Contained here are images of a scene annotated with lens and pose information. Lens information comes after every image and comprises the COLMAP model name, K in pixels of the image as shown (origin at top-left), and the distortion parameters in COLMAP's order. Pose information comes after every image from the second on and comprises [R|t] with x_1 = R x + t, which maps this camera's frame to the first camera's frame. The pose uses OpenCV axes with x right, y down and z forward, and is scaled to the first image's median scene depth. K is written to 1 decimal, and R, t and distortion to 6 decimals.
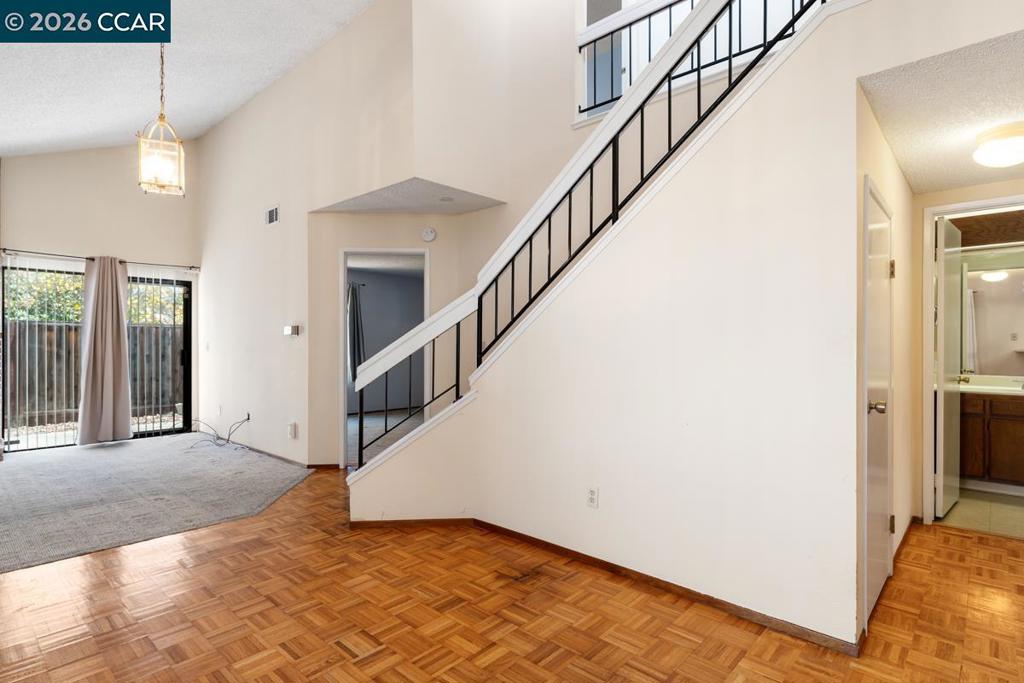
lens RADIAL K [[521.8, 0, 511.9], [0, 521.8, 350.5], [0, 0, 1]] dist [0.001864, 0.000722]
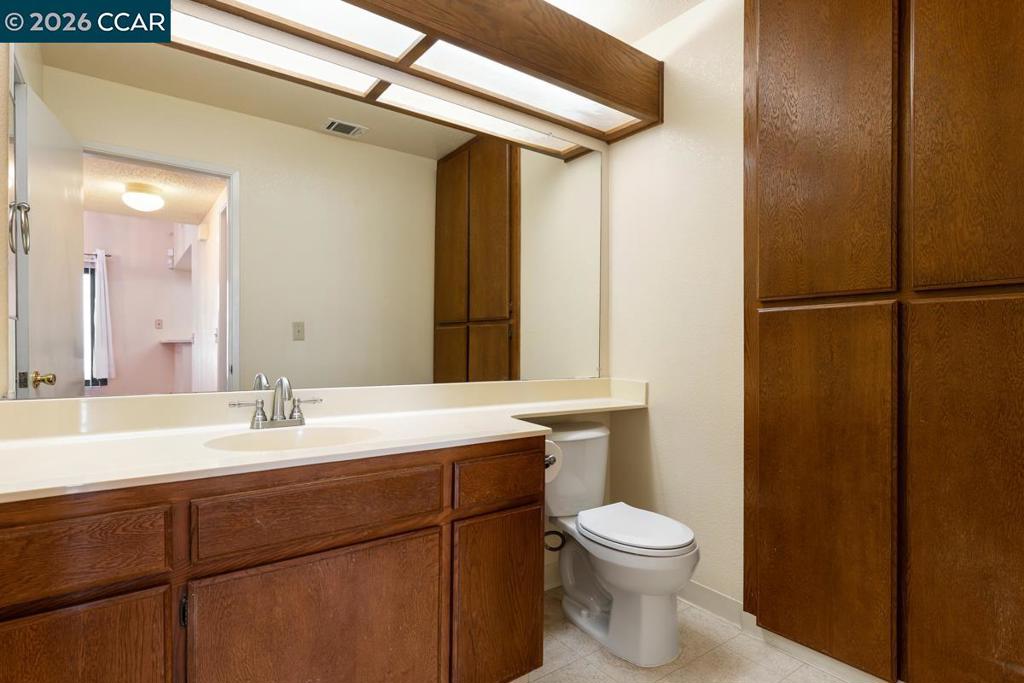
lens RADIAL K [[521.8, 0, 511.9], [0, 521.8, 350.5], [0, 0, 1]] dist [0.001864, 0.000722]
pose [[0.186104, -0.007821, 0.982499, 0.668132], [0.001102, 0.999969, 0.007751, 0.017308], [-0.982529, -0.000360, 0.186107, 0.767676]]
